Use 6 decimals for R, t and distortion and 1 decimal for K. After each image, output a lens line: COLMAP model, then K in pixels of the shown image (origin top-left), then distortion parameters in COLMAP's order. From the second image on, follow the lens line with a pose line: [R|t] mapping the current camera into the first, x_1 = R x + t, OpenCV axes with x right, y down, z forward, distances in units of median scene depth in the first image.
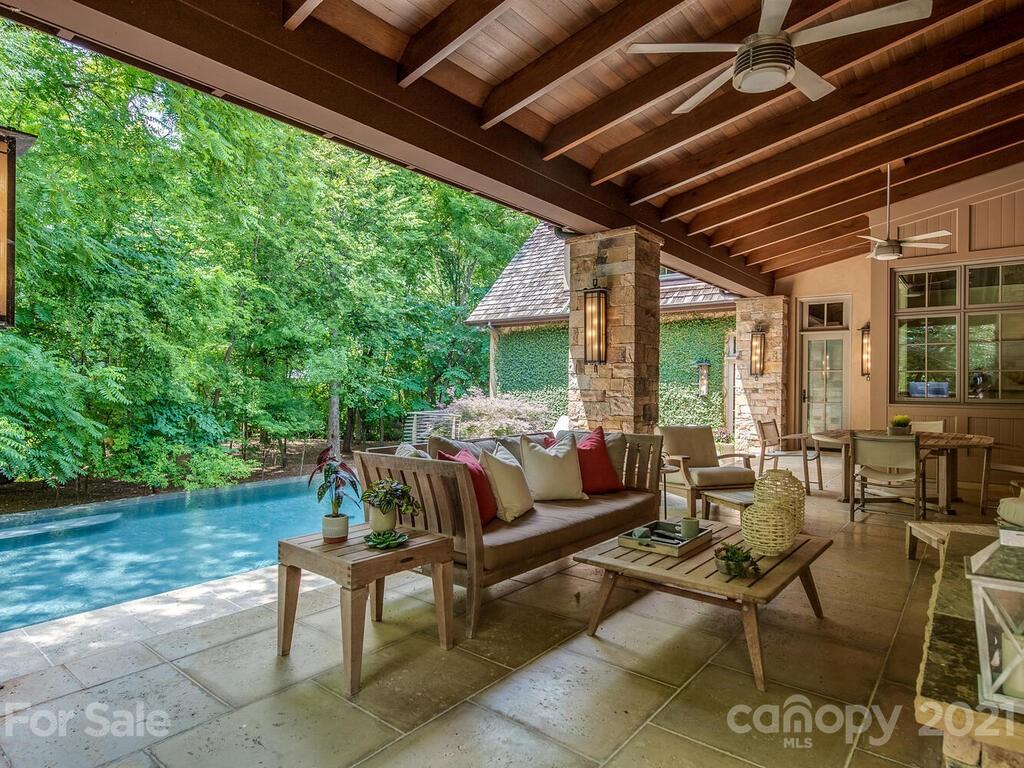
lens RADIAL K [[594.7, 0, 522.3], [0, 594.7, 383.6], [0, 0, 1]] dist [-0.002116, -0.000507]
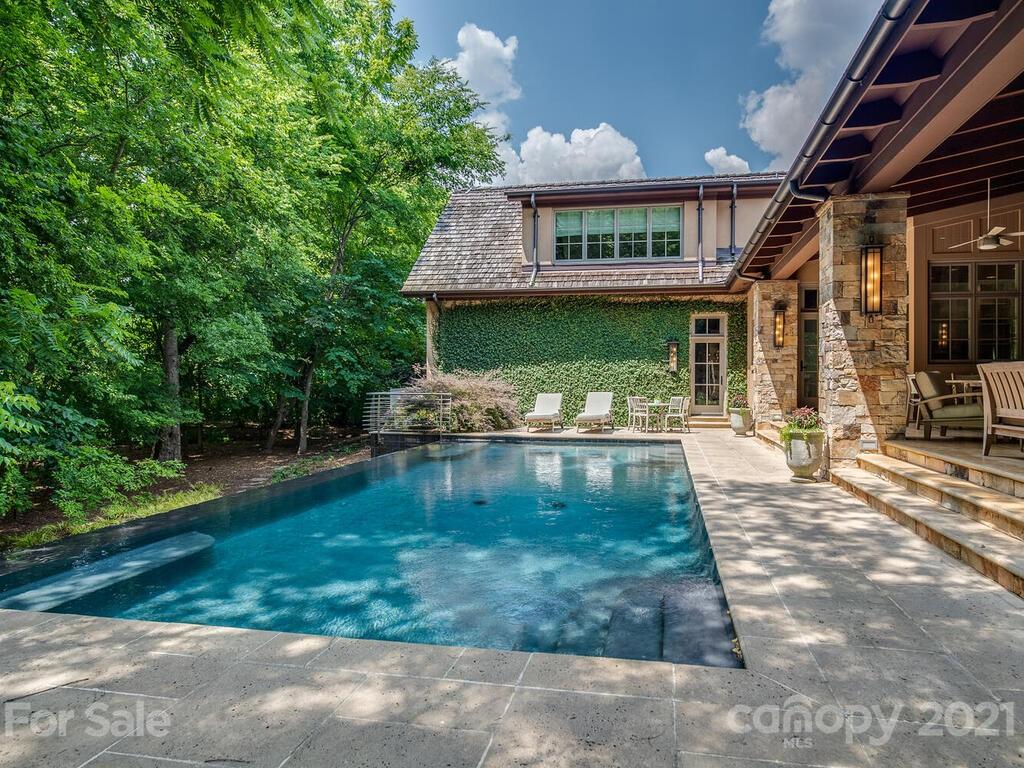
lens RADIAL K [[594.7, 0, 516.7], [0, 594.7, 390.3], [0, 0, 1]] dist [-0.002116, -0.000507]
pose [[0.867261, -0.007221, 0.497801, -0.621200], [0.004985, 0.999971, 0.005820, 0.059942], [-0.497829, -0.002566, 0.867272, 0.247685]]
